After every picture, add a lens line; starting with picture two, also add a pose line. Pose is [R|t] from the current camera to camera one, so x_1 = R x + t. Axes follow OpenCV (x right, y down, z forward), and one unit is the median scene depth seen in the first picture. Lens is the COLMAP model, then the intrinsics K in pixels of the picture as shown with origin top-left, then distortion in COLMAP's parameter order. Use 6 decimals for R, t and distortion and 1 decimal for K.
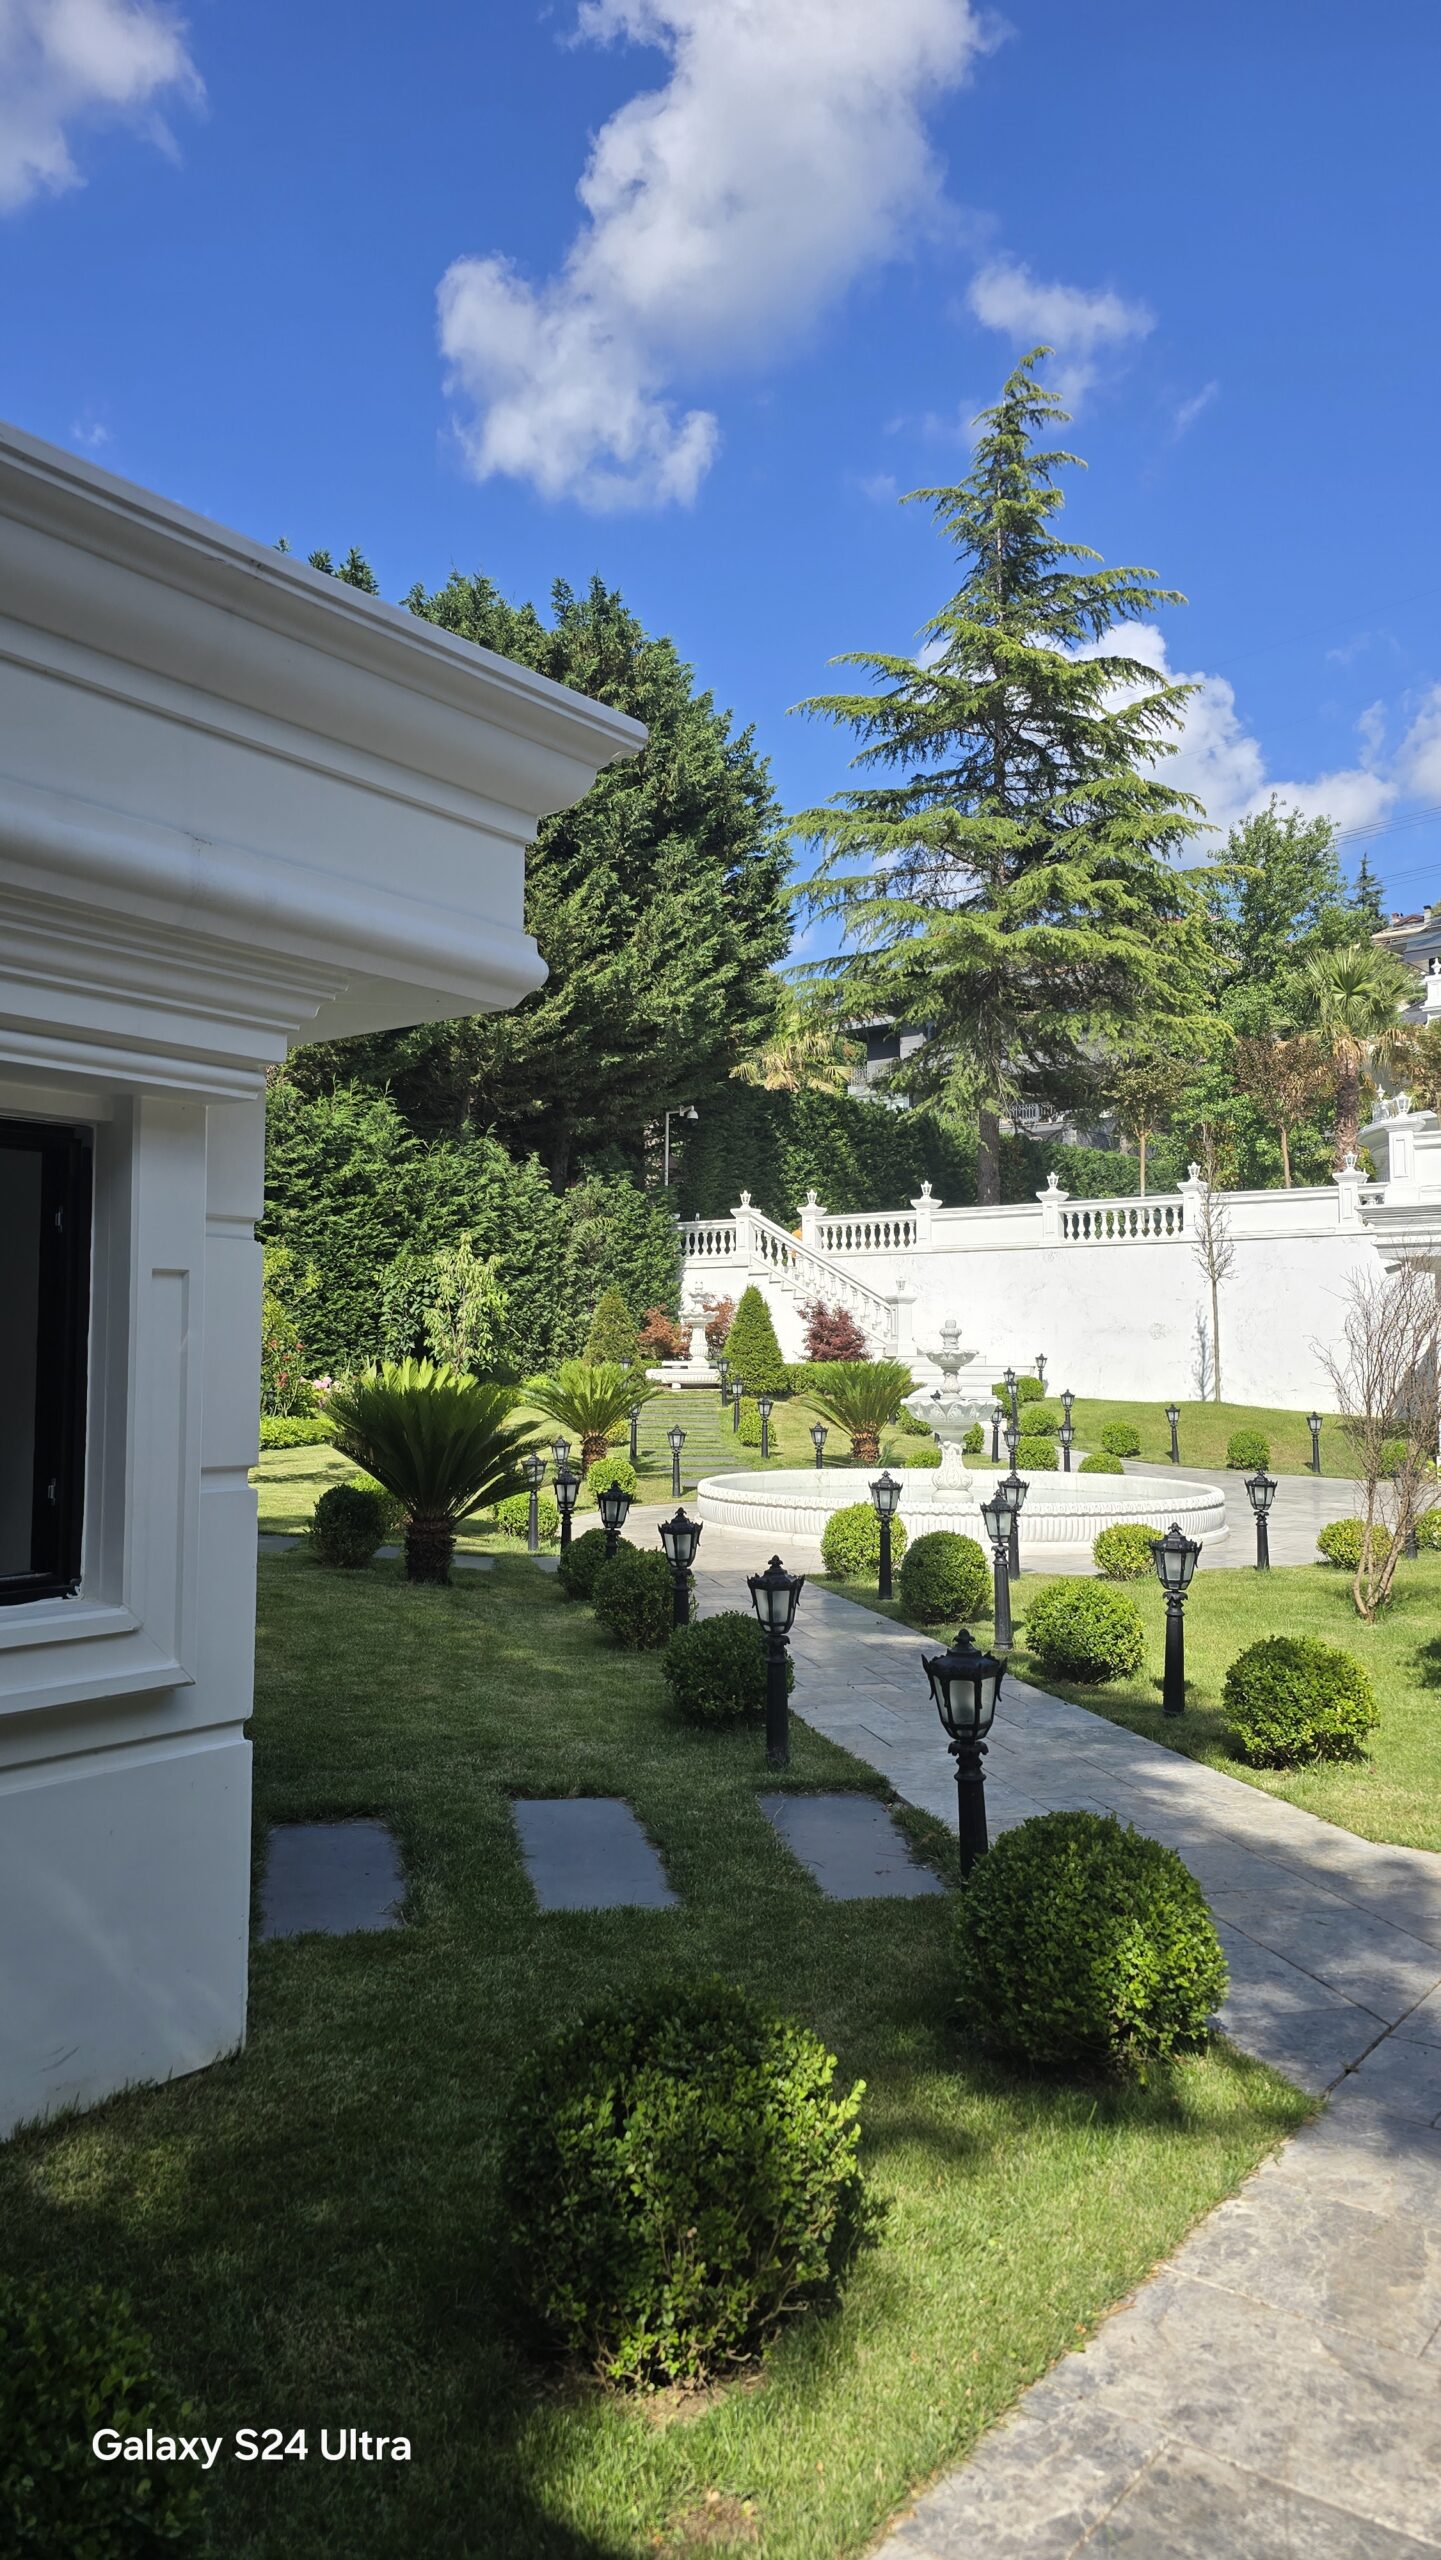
lens RADIAL K [[1718.1, 0, 720.5], [0, 1718.1, 1280.0], [0, 0, 1]] dist [0.202272, -0.000057]
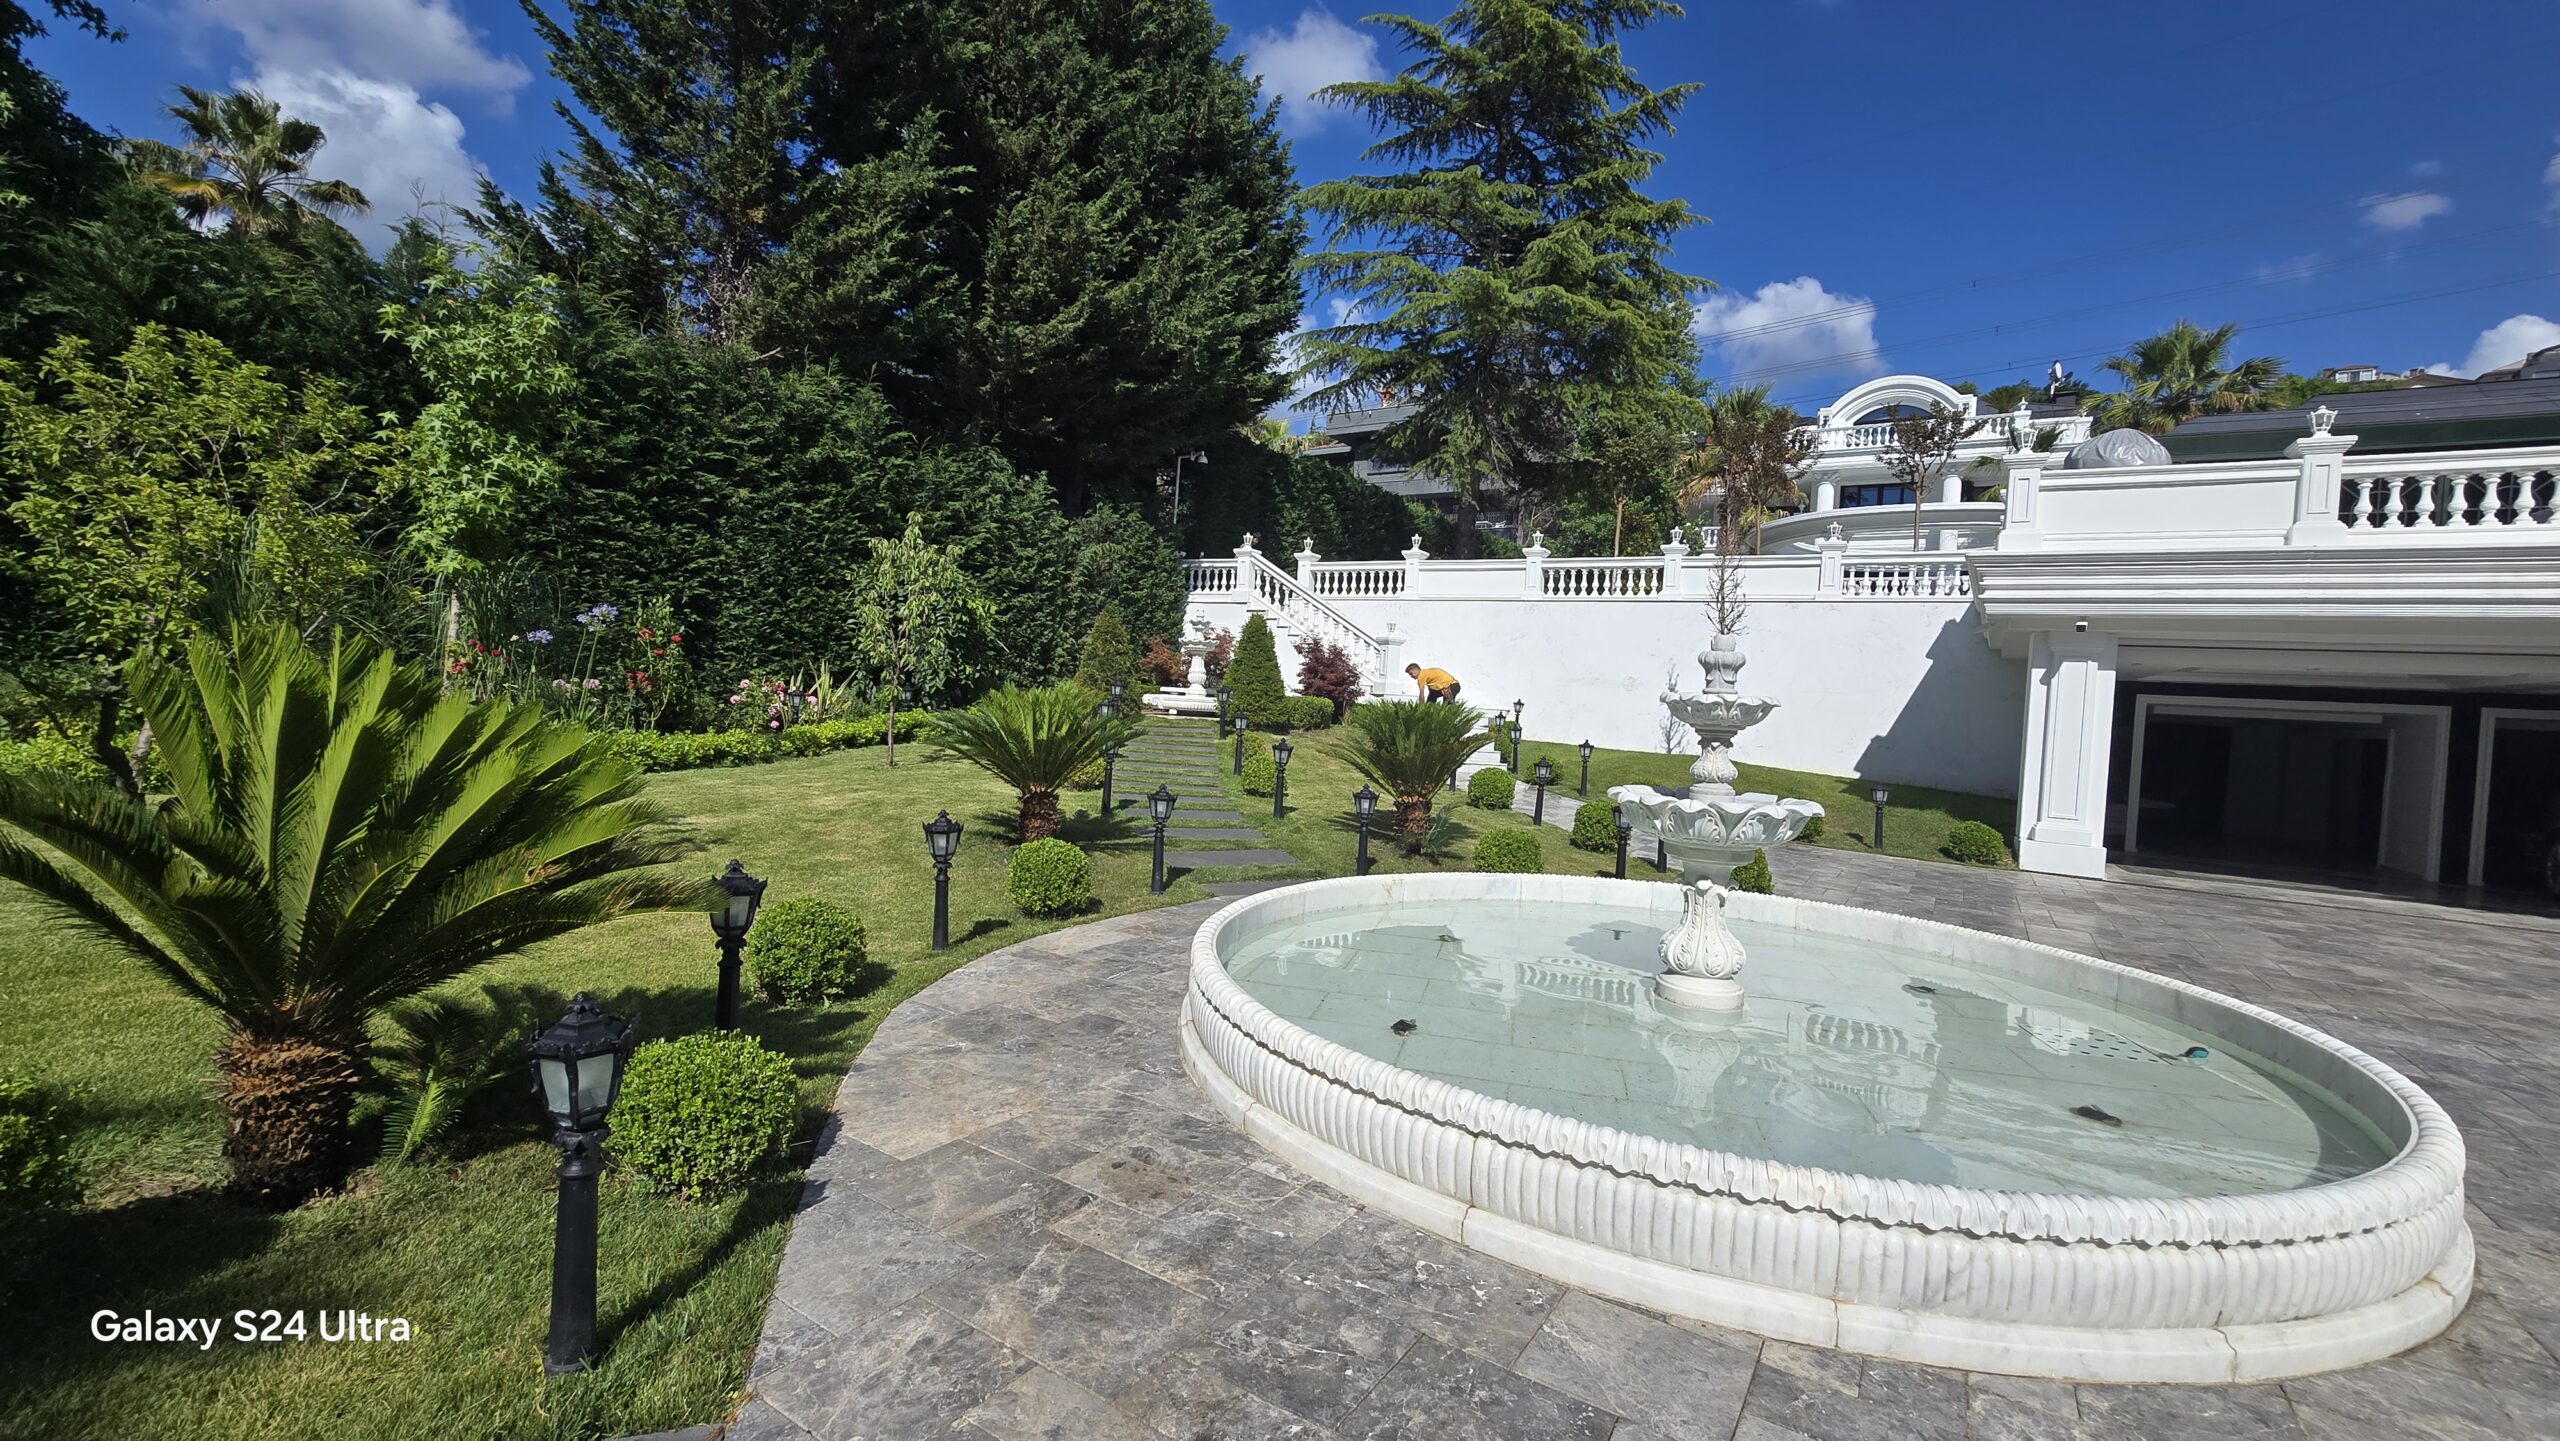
lens RADIAL K [[1014.6, 0, 1291.1], [0, 1014.6, 713.0], [0, 0, 1]] dist [-0.001068, -0.000036]
pose [[0.994858, 0.054989, 0.085051, -0.007145], [-0.060710, 0.995957, 0.066208, 0.018310], [-0.081066, -0.071031, 0.994174, 0.394650]]
